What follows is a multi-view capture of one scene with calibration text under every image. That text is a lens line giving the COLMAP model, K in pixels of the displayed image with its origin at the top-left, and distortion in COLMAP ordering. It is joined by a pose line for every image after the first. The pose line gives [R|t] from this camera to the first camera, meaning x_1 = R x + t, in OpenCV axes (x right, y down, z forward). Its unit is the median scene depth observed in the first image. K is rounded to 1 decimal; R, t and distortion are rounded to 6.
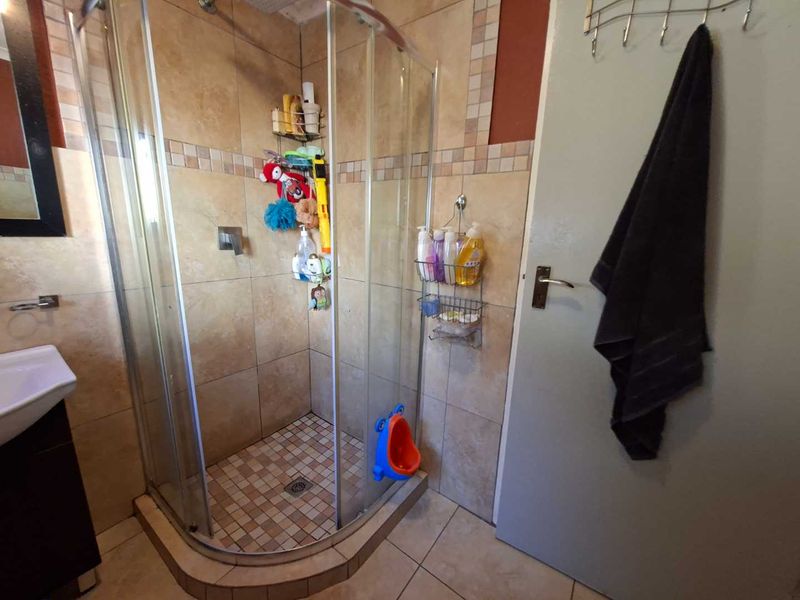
lens RADIAL K [[314.7, 0, 405.5], [0, 314.7, 297.9], [0, 0, 1]] dist [-0.002046, -0.000006]
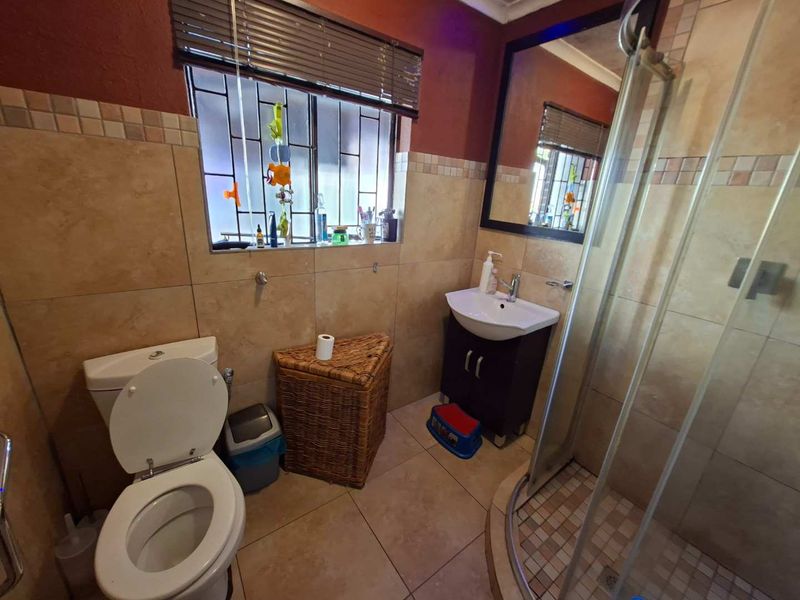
lens RADIAL K [[314.7, 0, 405.5], [0, 314.7, 297.9], [0, 0, 1]] dist [-0.002046, -0.000006]
pose [[-0.302603, 0.233416, -0.924093, 0.411074], [-0.295644, 0.898740, 0.323823, -0.150819], [0.906105, 0.371192, -0.202953, 0.470363]]
